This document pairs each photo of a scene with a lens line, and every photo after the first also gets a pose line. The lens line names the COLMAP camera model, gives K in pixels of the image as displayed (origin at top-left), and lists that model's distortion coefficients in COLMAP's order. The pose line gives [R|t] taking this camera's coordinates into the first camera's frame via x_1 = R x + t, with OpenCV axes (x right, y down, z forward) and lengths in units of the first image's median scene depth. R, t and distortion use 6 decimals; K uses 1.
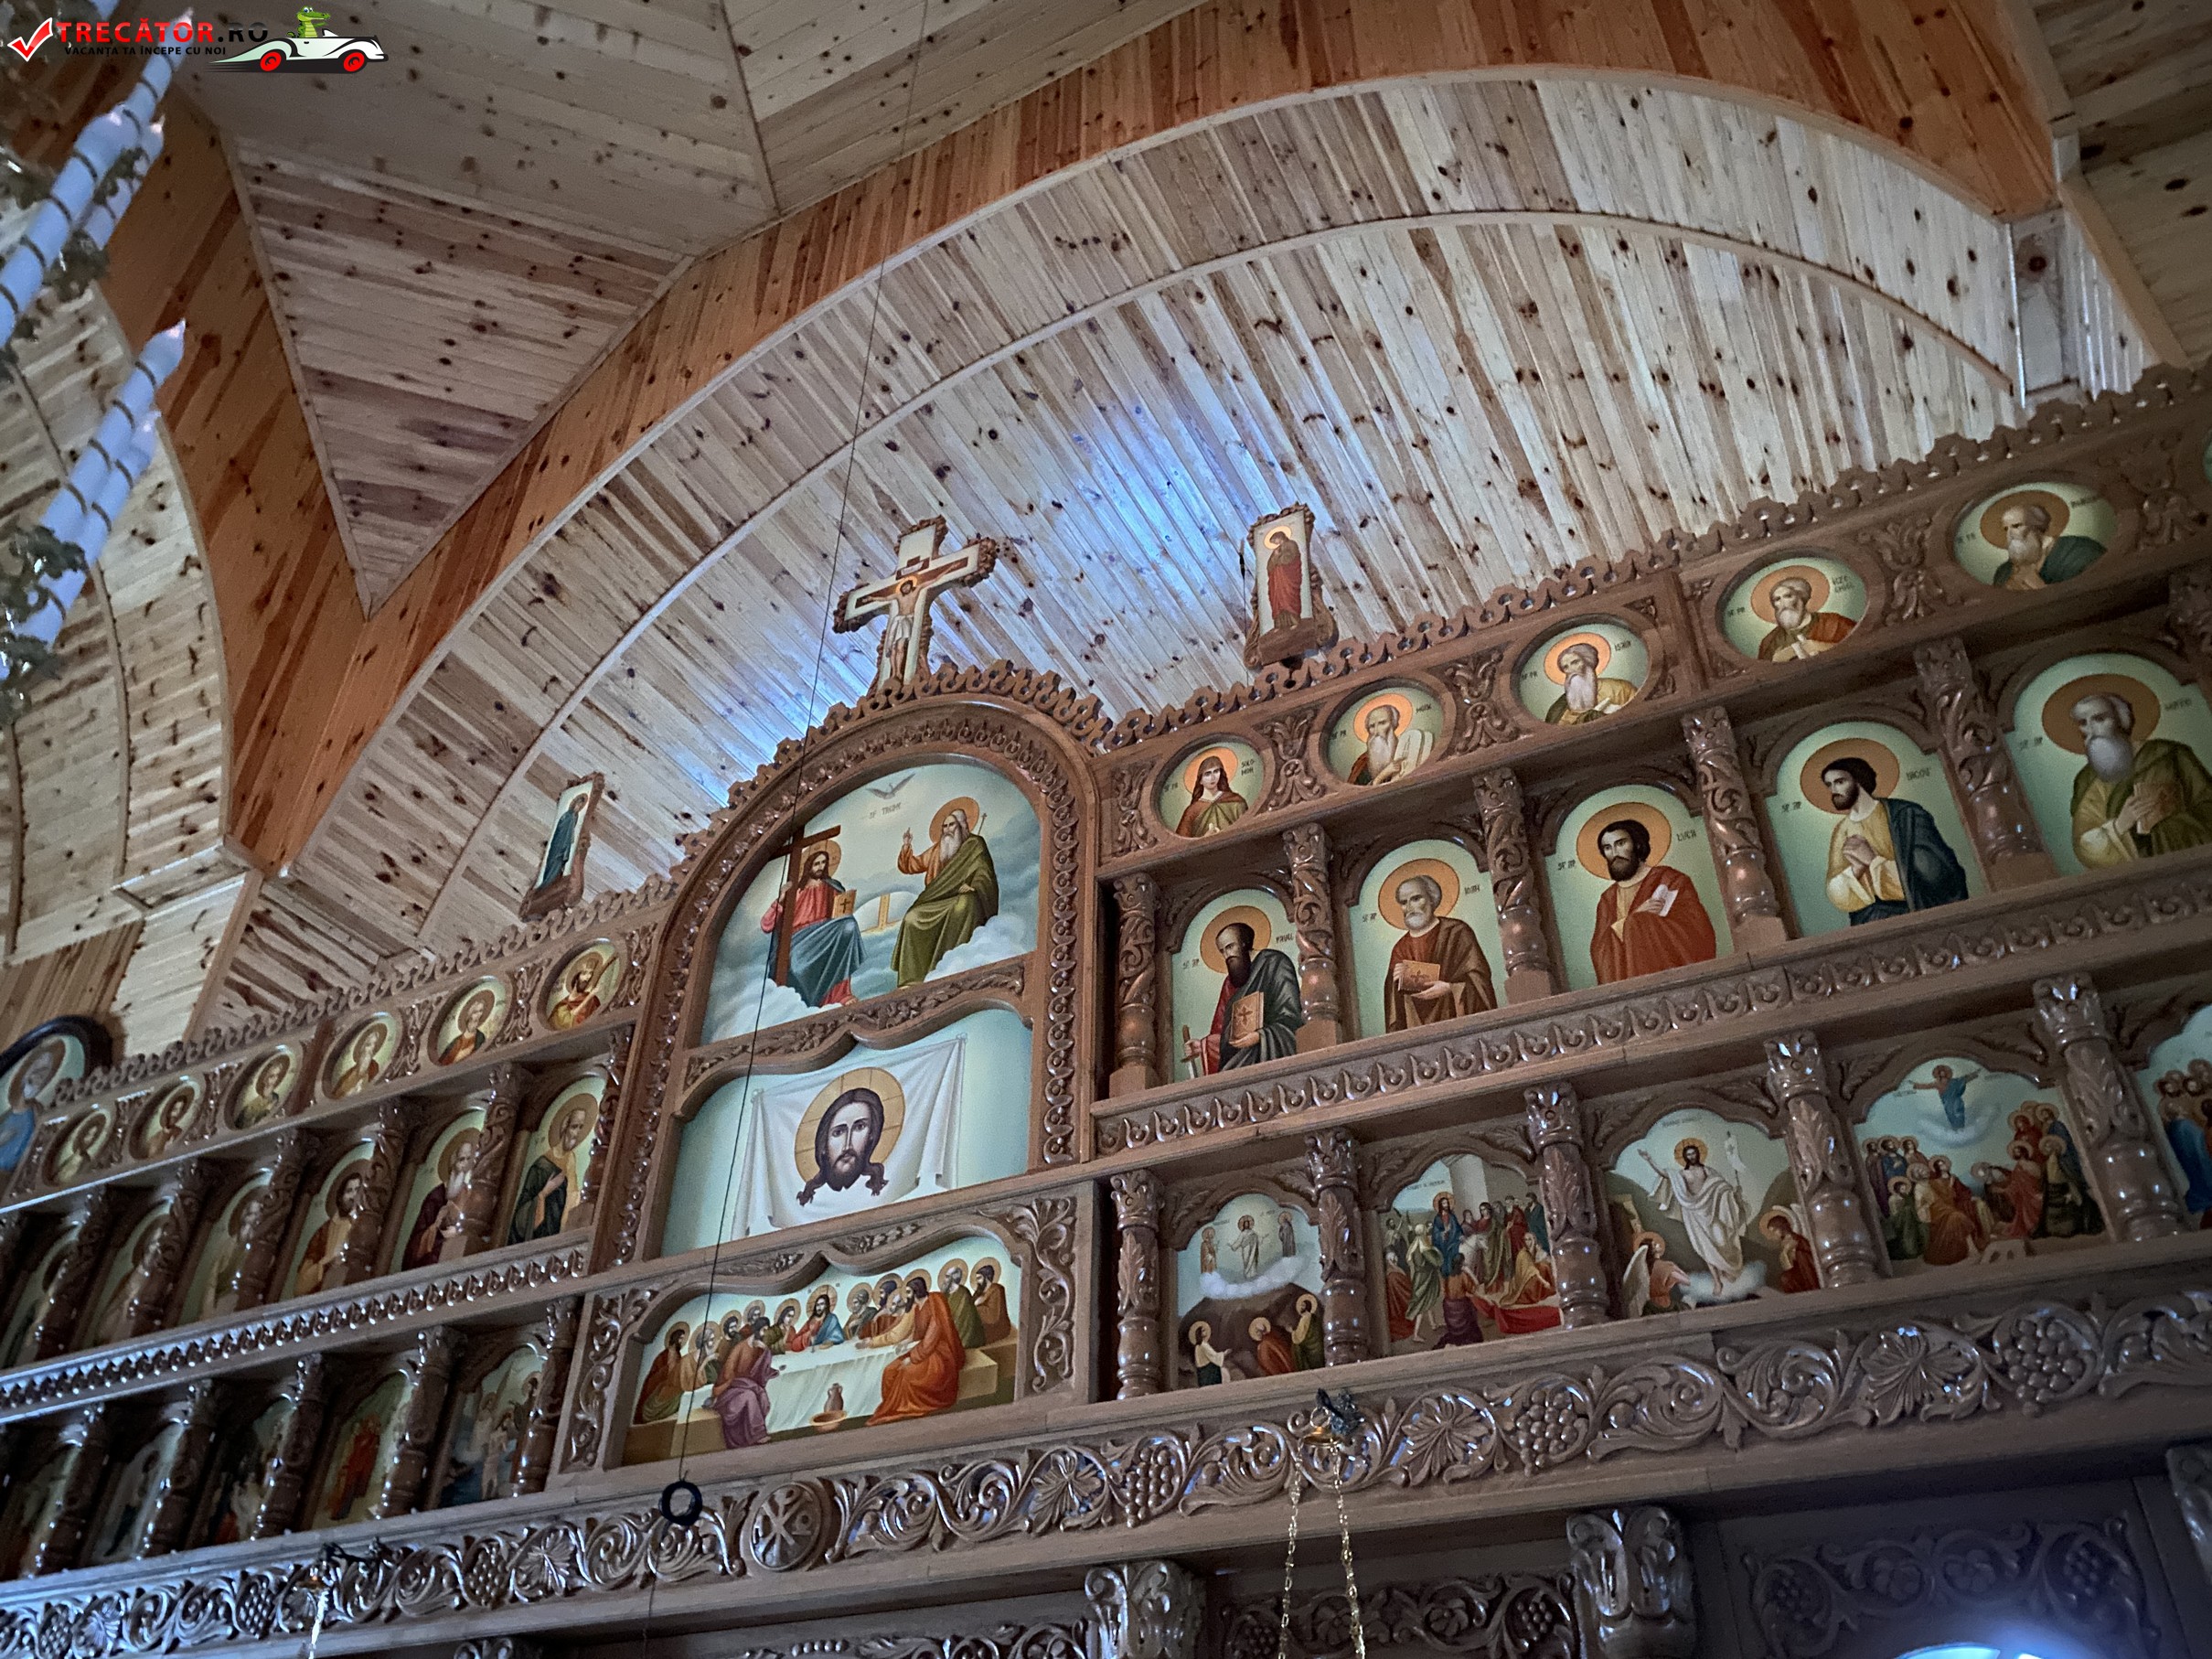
lens RADIAL K [[1691.0, 0, 1106.0], [0, 1691.0, 829.5], [0, 0, 1]] dist [0.012398, -0.000325]
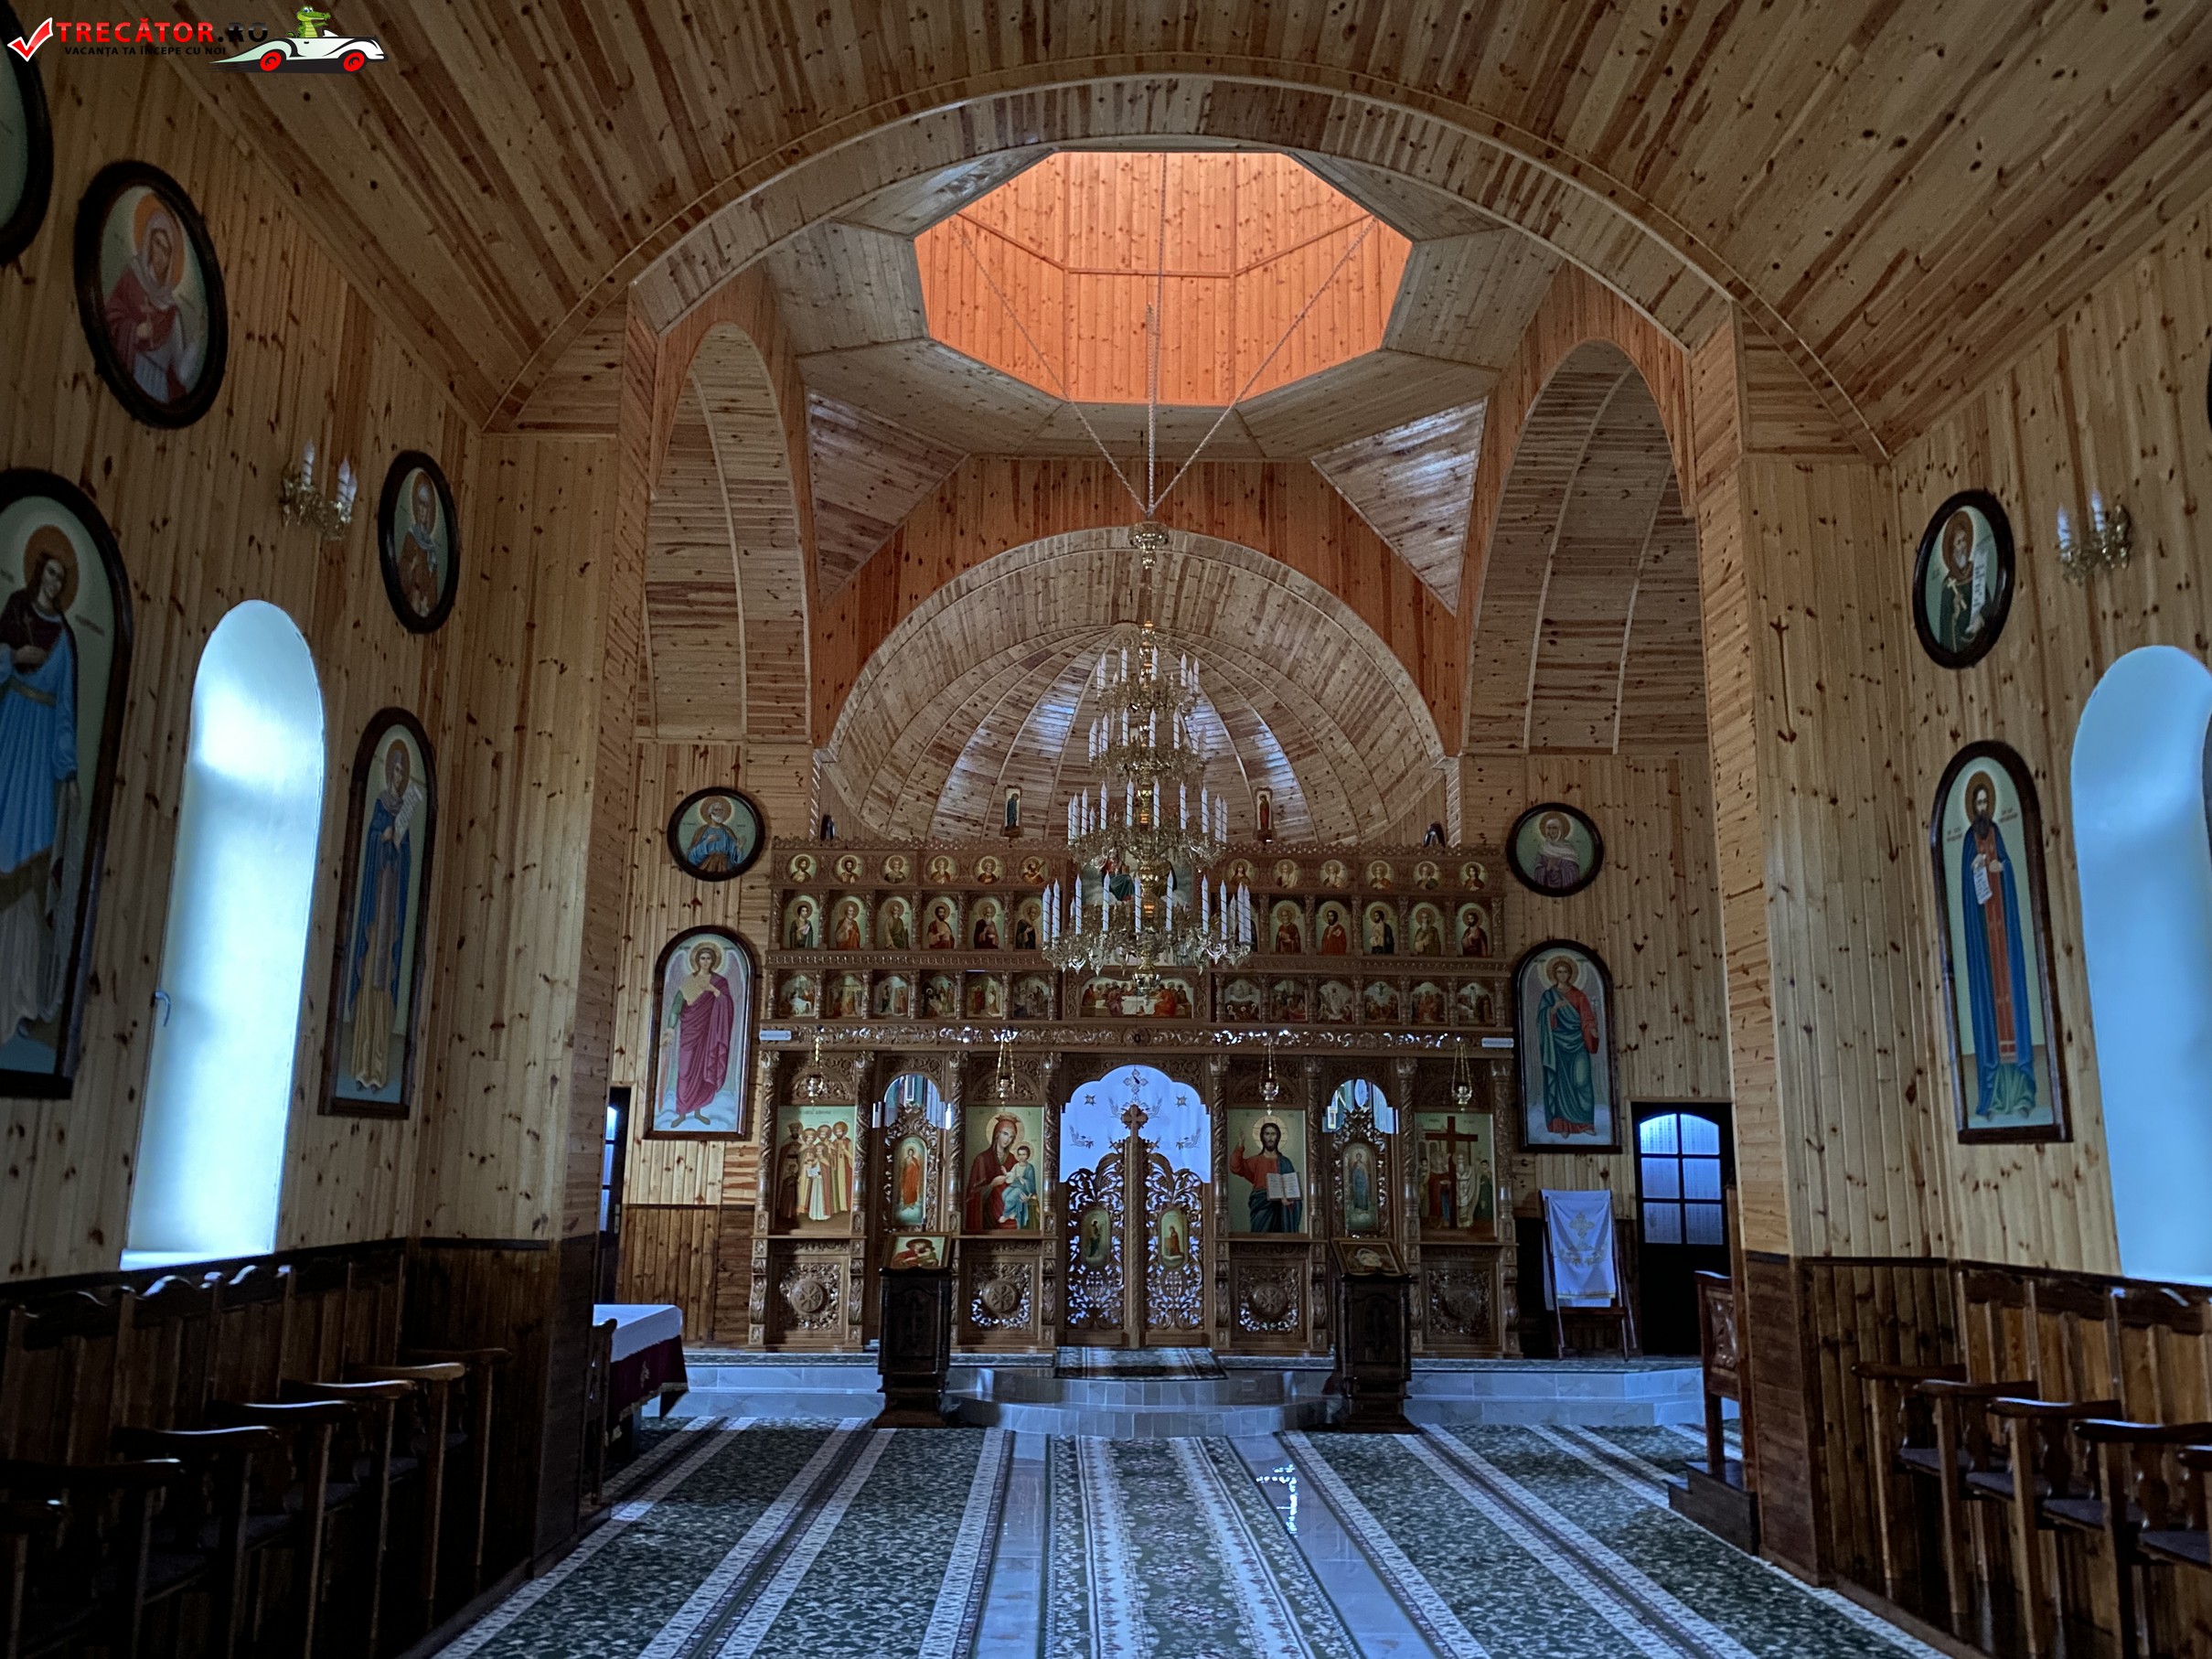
lens RADIAL K [[1691.0, 0, 1106.0], [0, 1691.0, 829.5], [0, 0, 1]] dist [0.012398, -0.000325]
pose [[0.874271, 0.089901, 0.477040, -2.472781], [-0.289367, 0.885539, 0.363439, -1.711553], [-0.389764, -0.455784, 0.800216, -2.353225]]
